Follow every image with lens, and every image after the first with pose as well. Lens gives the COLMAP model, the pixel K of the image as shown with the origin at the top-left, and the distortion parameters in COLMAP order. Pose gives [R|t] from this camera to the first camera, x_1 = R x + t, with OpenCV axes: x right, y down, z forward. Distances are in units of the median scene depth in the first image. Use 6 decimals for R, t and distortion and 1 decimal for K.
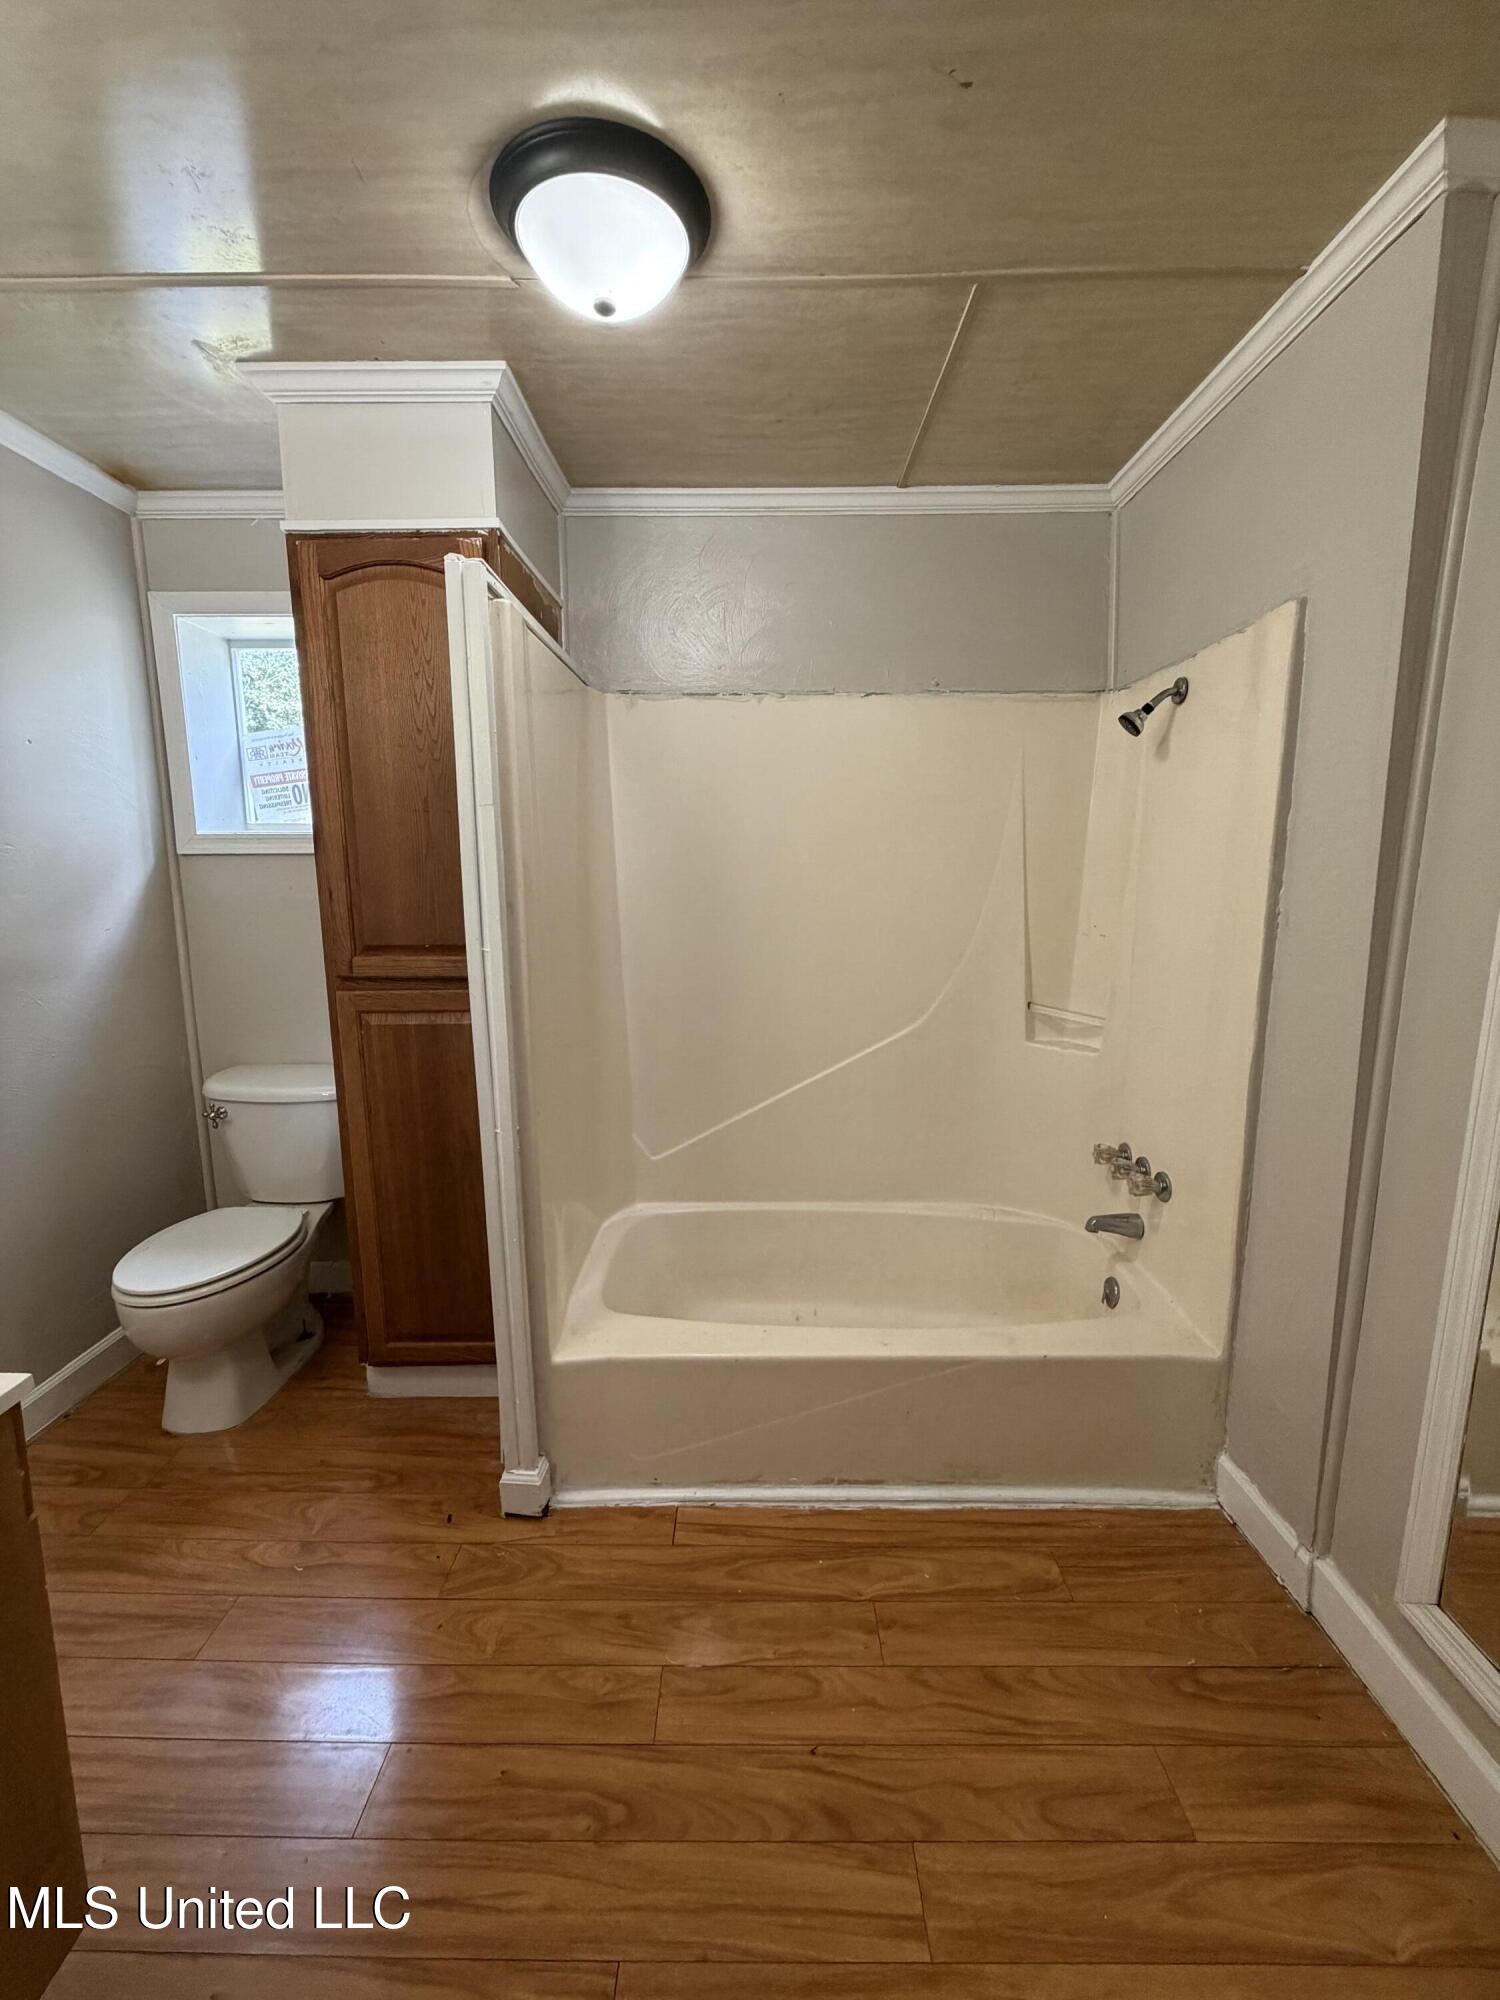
lens RADIAL K [[801.8, 0, 750.7], [0, 801.8, 994.0], [0, 0, 1]] dist [0.002312, 0.000912]
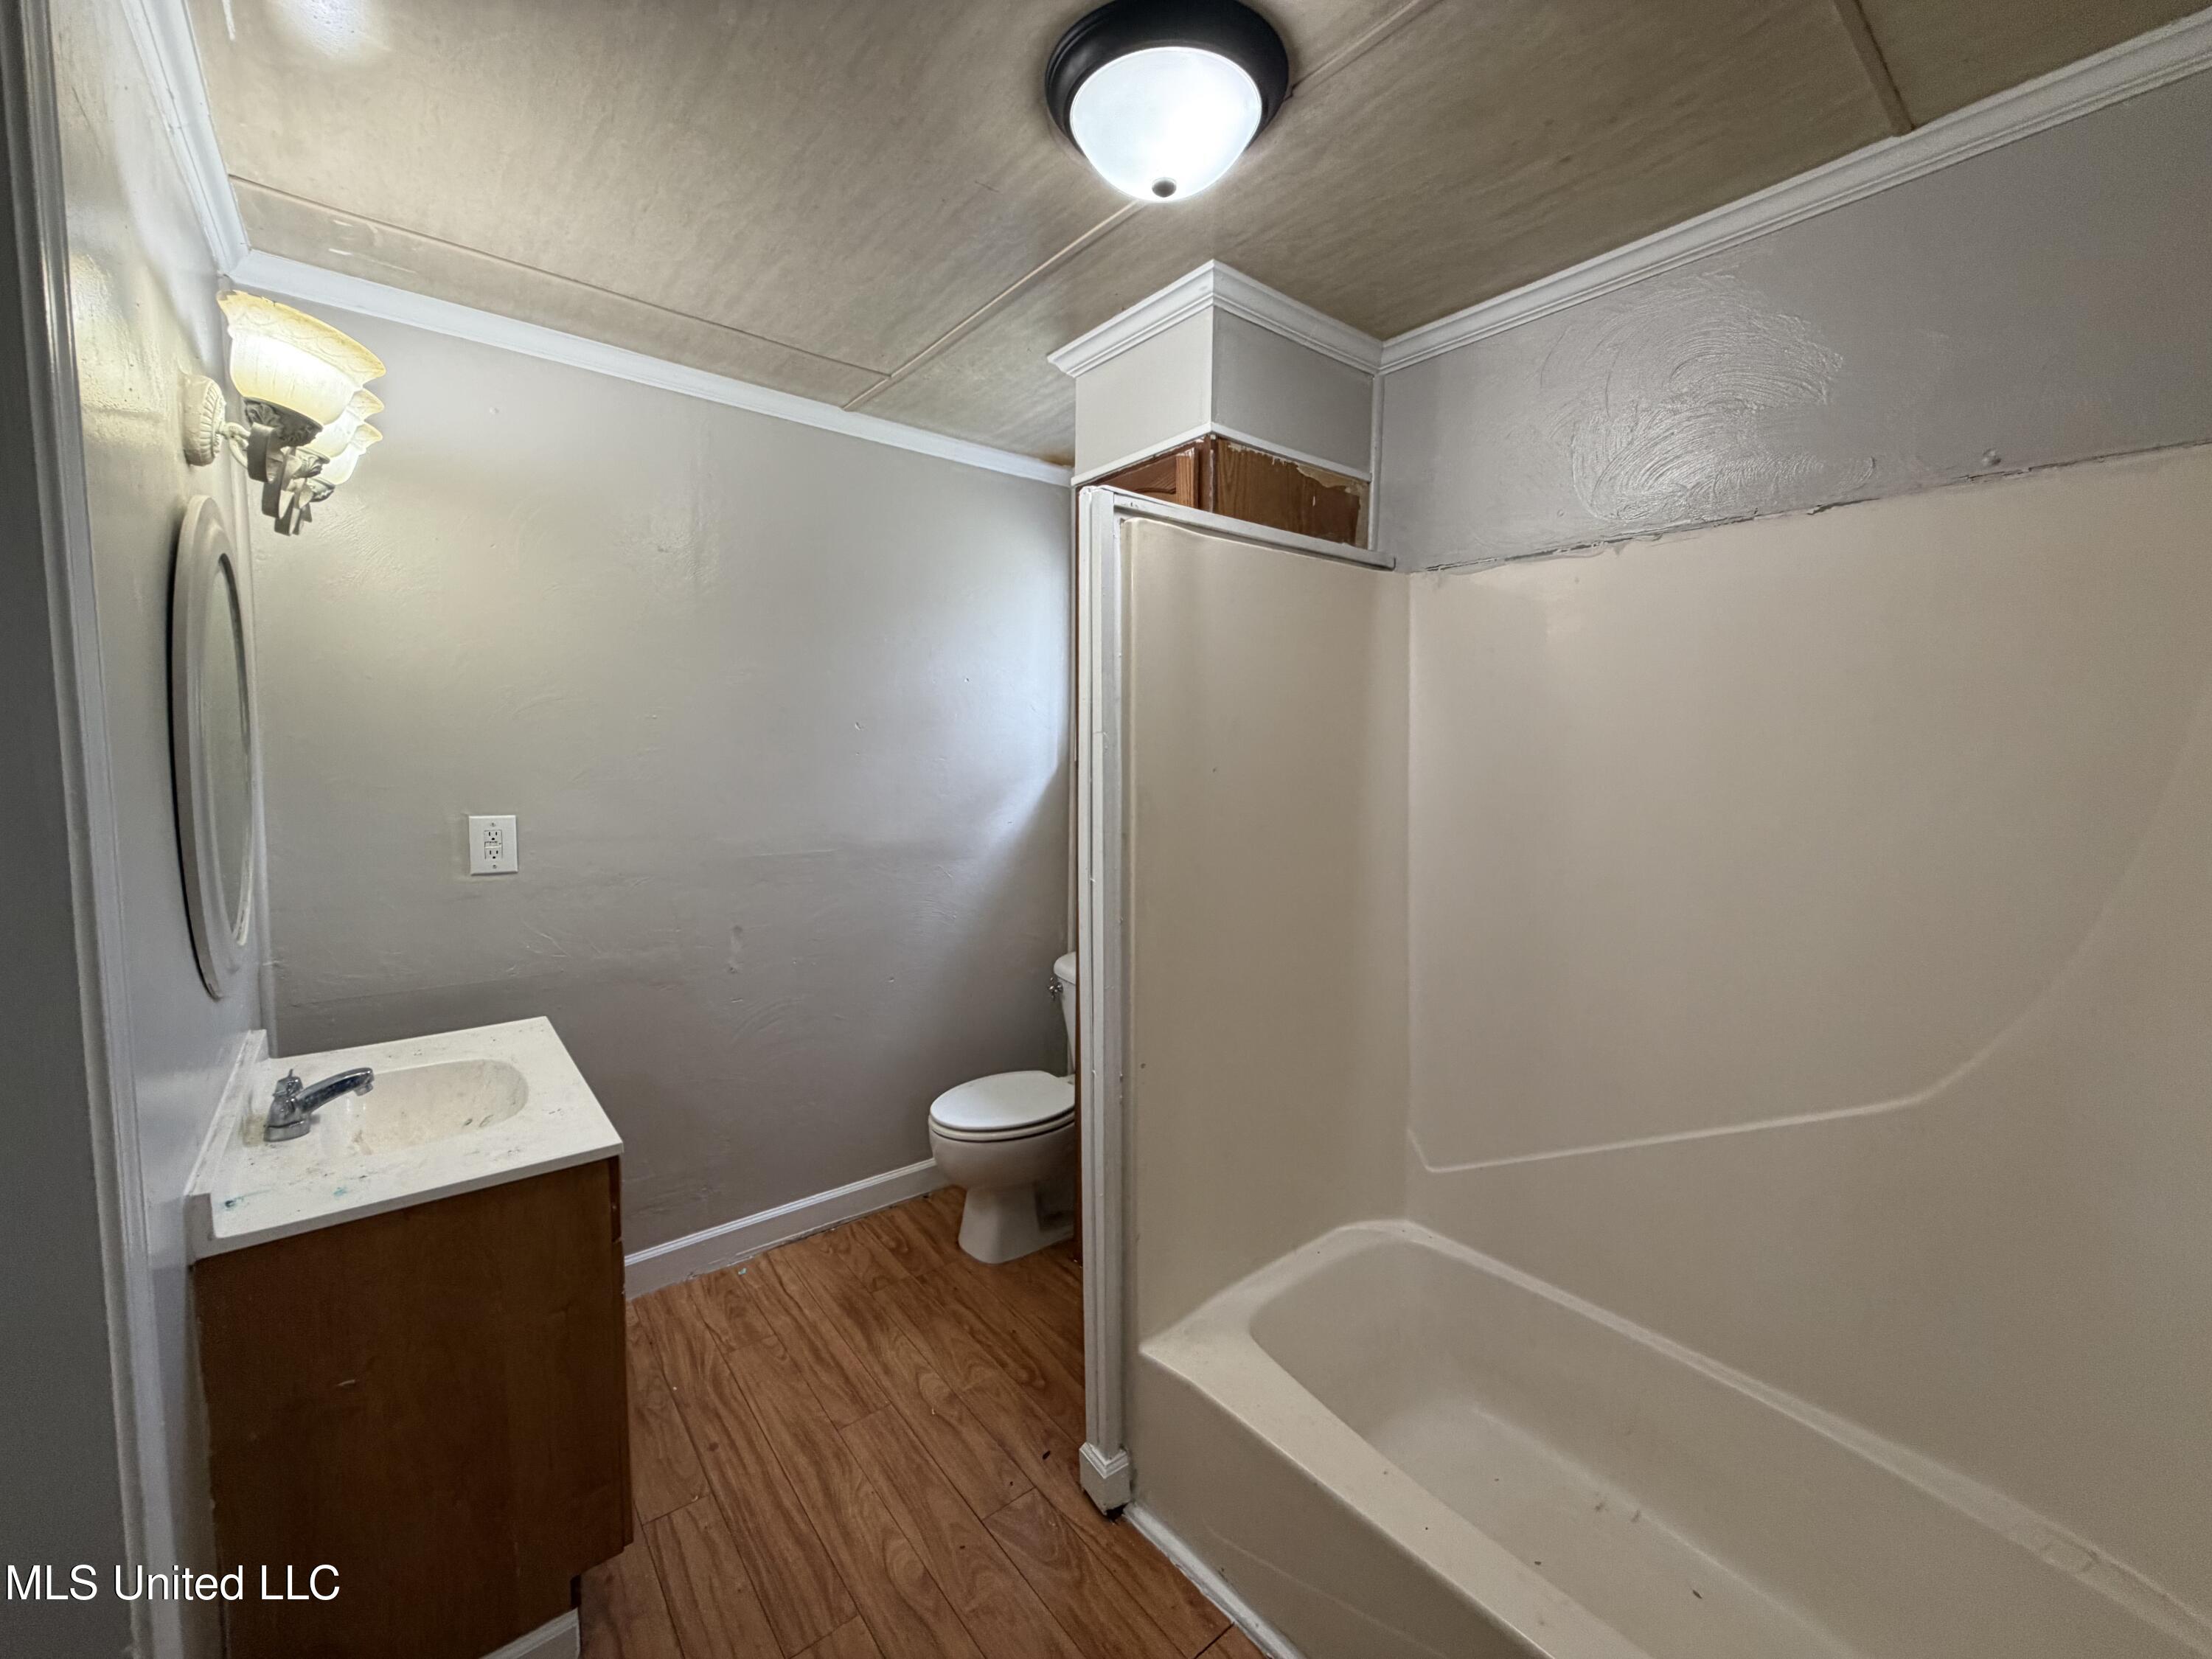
lens RADIAL K [[886.8, 0, 1103.8], [0, 886.8, 830.1], [0, 0, 1]] dist [0.002312, 0.000912]
pose [[0.634801, 0.076199, -0.768909, 0.419594], [-0.126419, 0.991958, -0.006067, -0.094128], [0.762264, 0.101056, 0.639329, 0.278668]]
